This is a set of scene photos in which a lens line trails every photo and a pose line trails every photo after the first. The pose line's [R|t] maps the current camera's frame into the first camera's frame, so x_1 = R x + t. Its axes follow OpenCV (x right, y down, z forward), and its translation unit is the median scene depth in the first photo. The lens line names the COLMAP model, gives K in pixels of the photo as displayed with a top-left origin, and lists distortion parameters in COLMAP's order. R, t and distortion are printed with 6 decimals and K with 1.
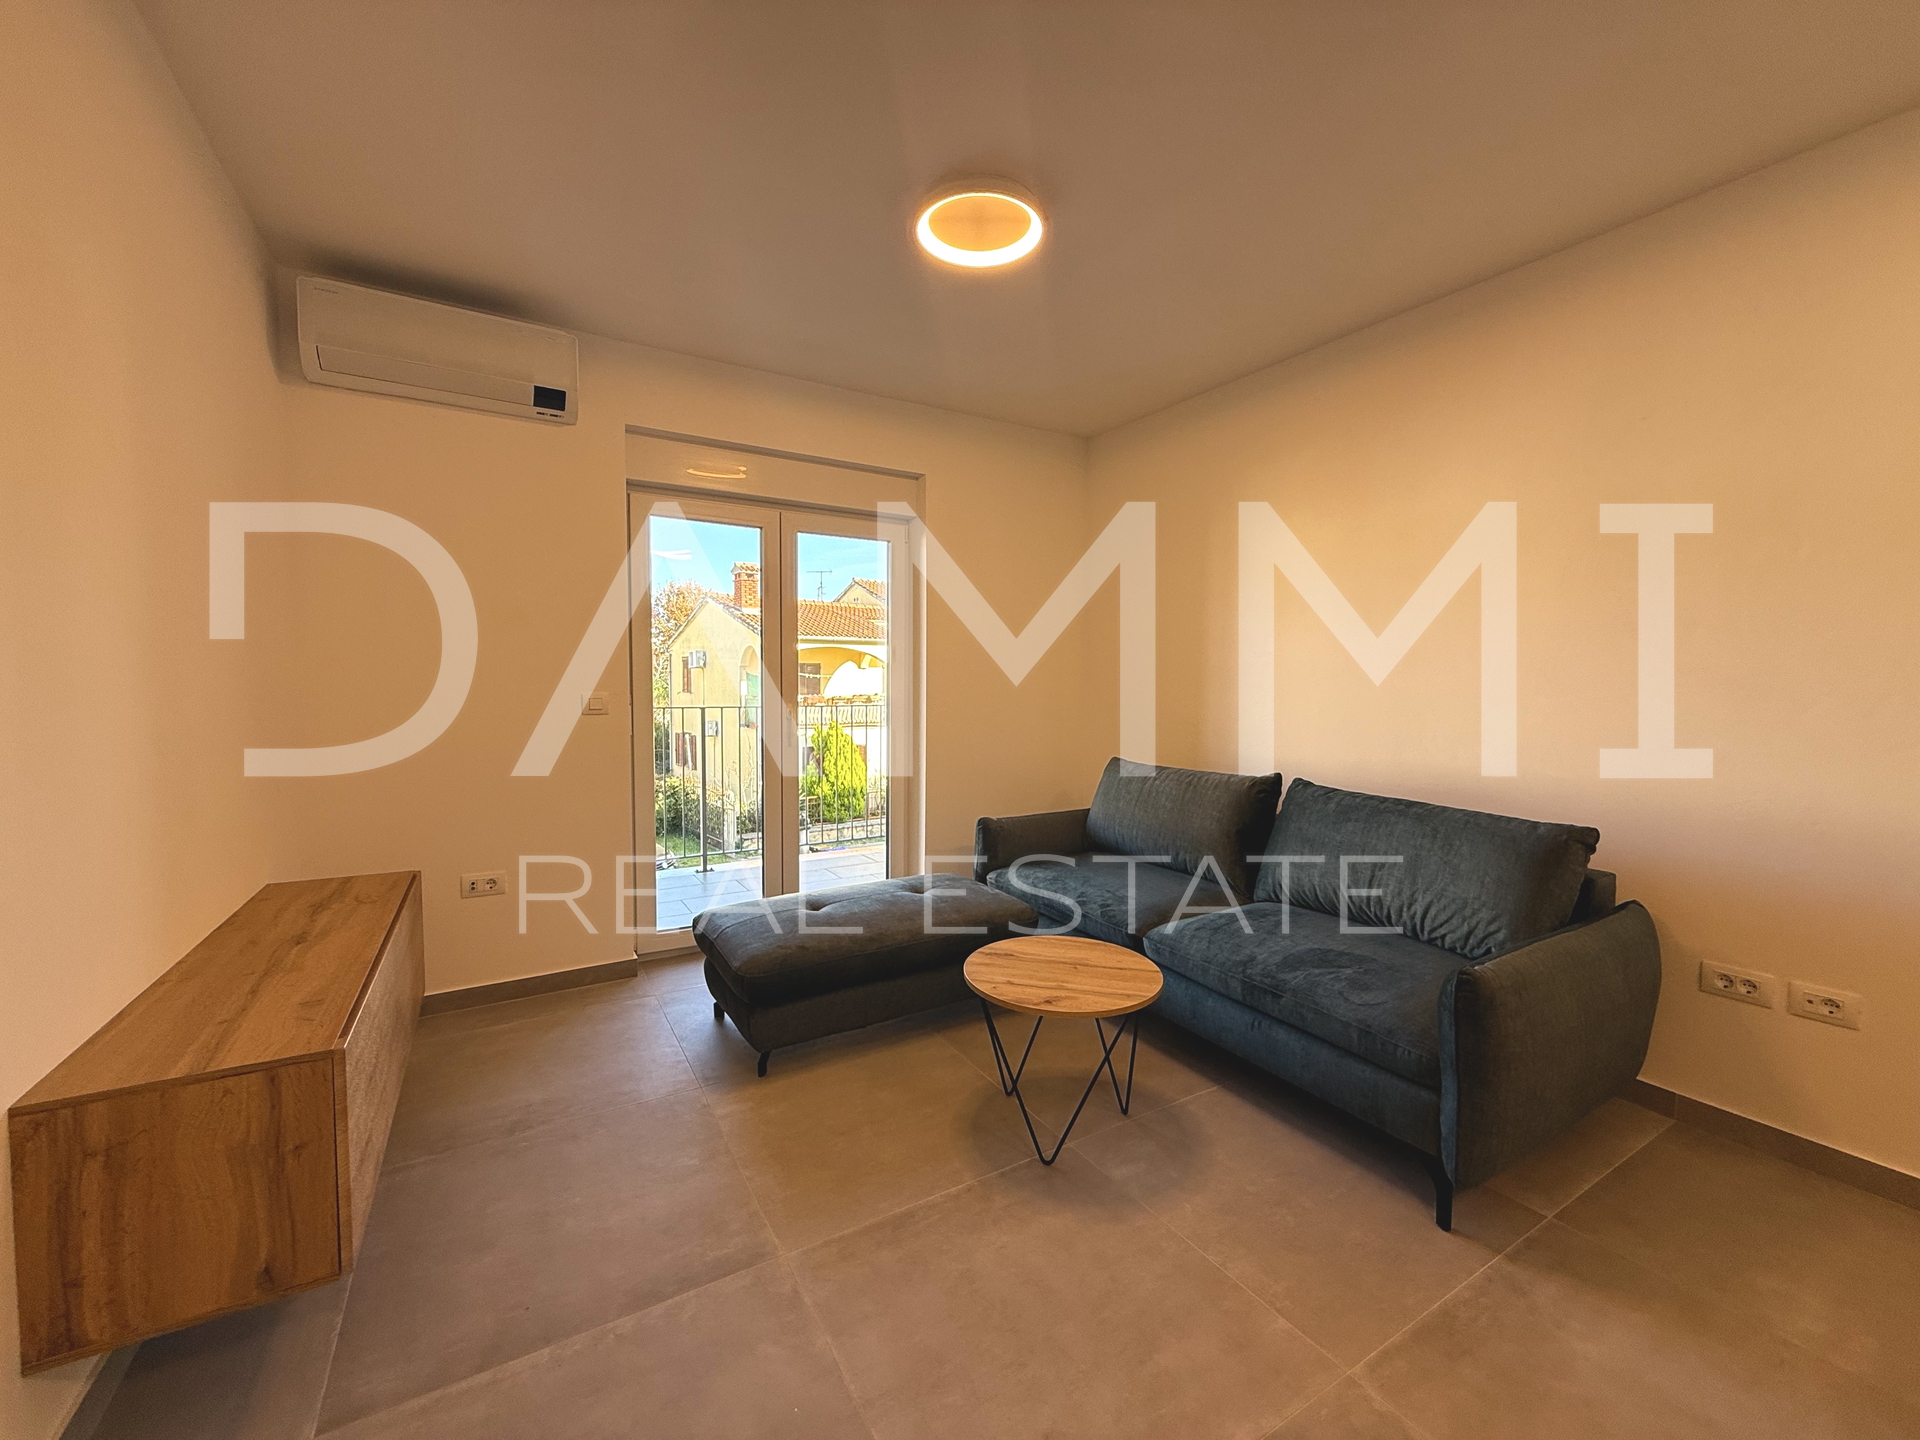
lens RADIAL K [[764.4, 0, 957.4], [0, 764.4, 721.5], [0, 0, 1]] dist [-0.001225, -0.000291]
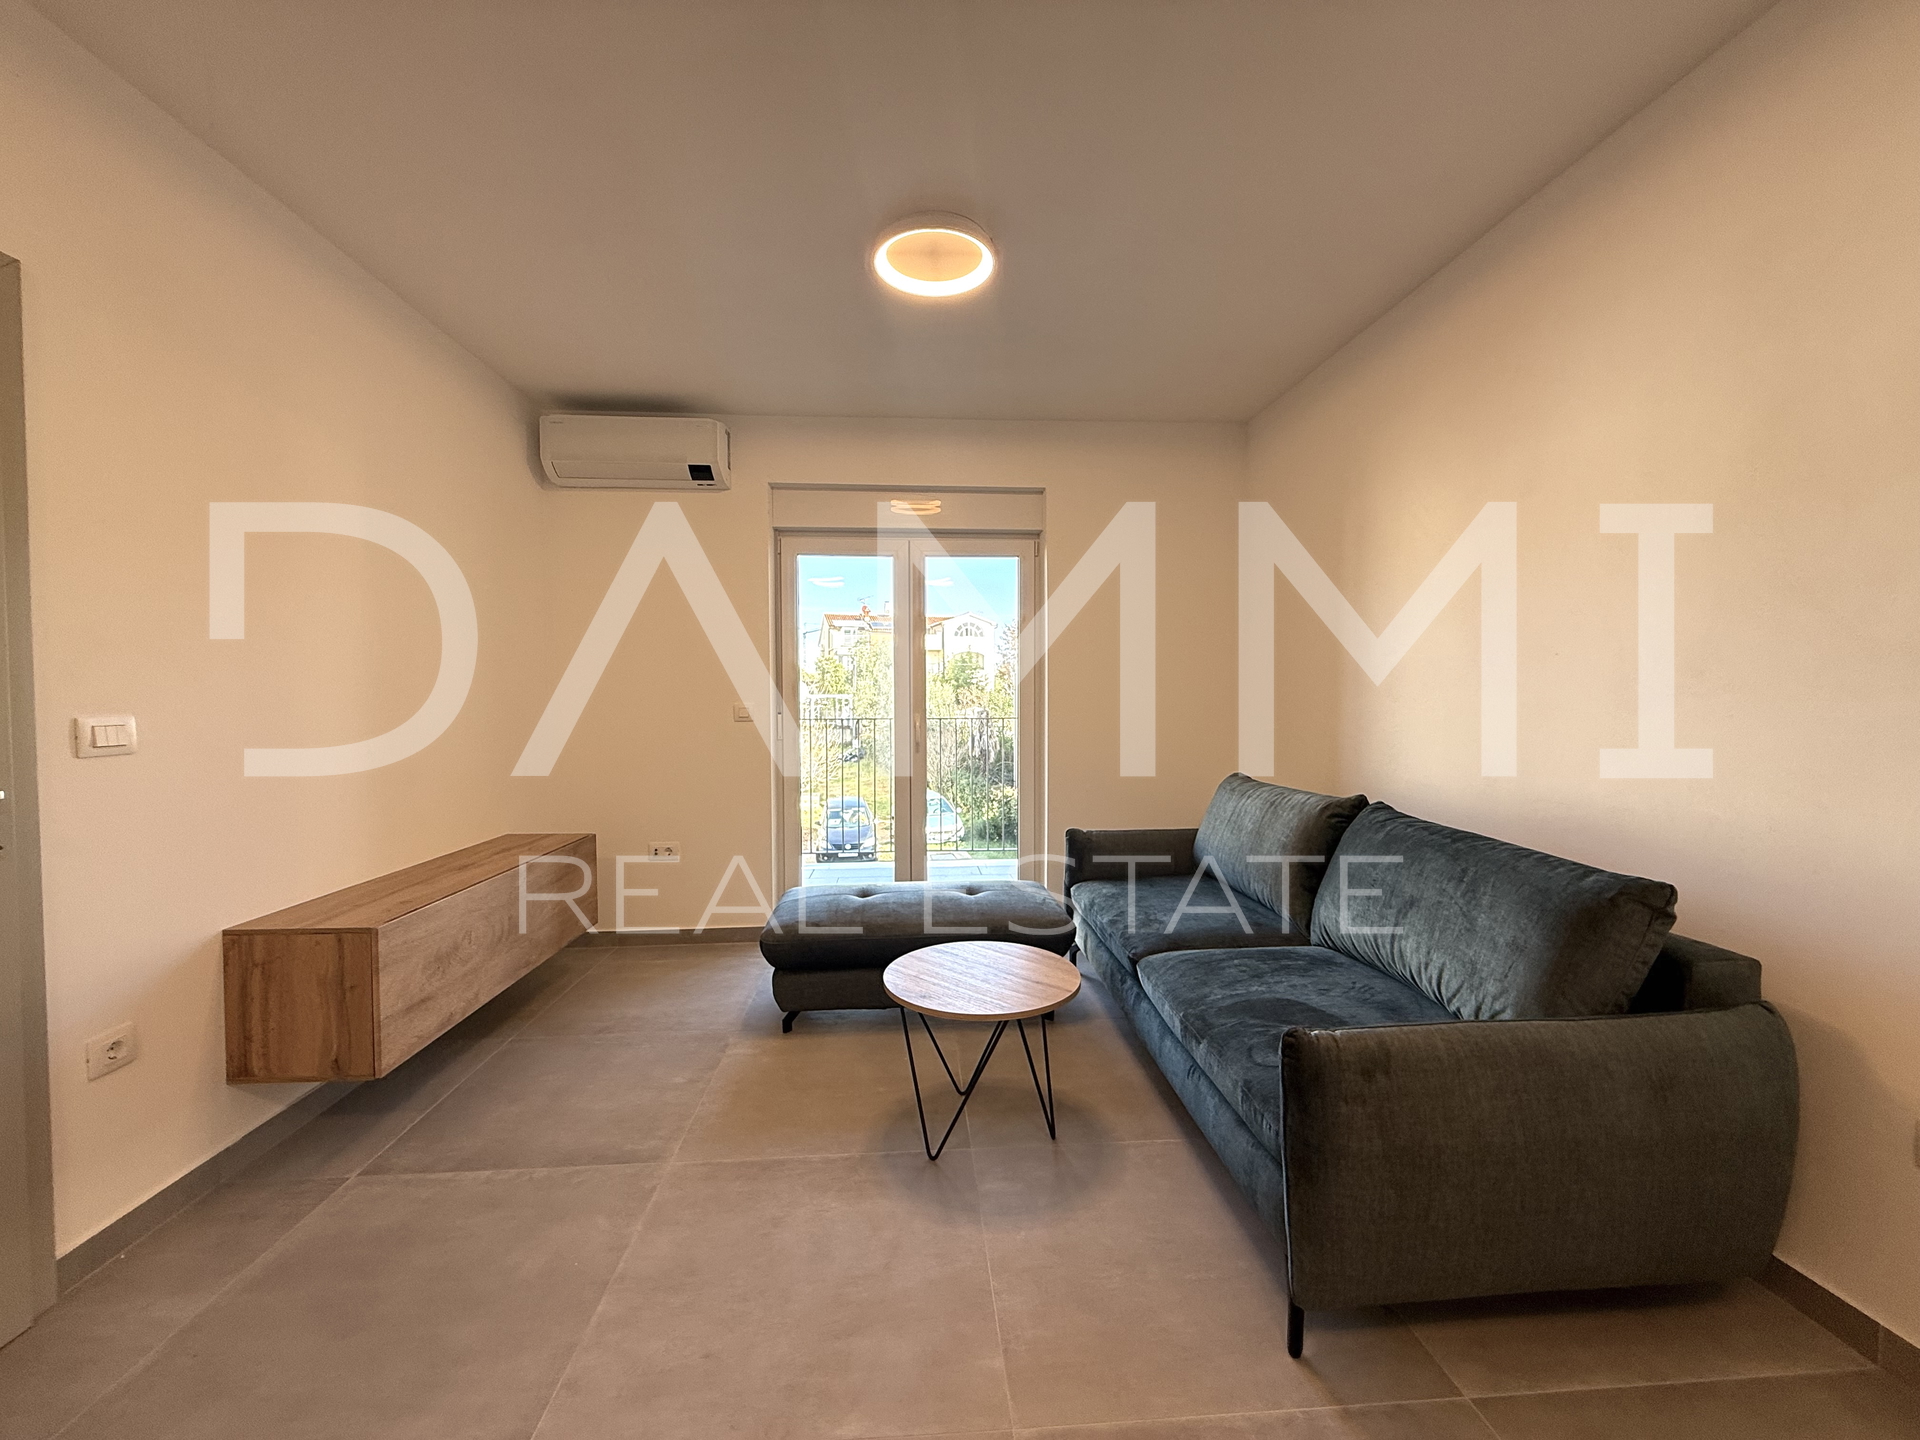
lens RADIAL K [[764.4, 0, 957.4], [0, 764.4, 721.5], [0, 0, 1]] dist [-0.001225, -0.000291]
pose [[0.891643, 0.004276, -0.452719, 0.555879], [-0.014186, 0.999728, -0.018496, 0.013238], [0.452517, 0.022915, 0.891461, 0.085553]]
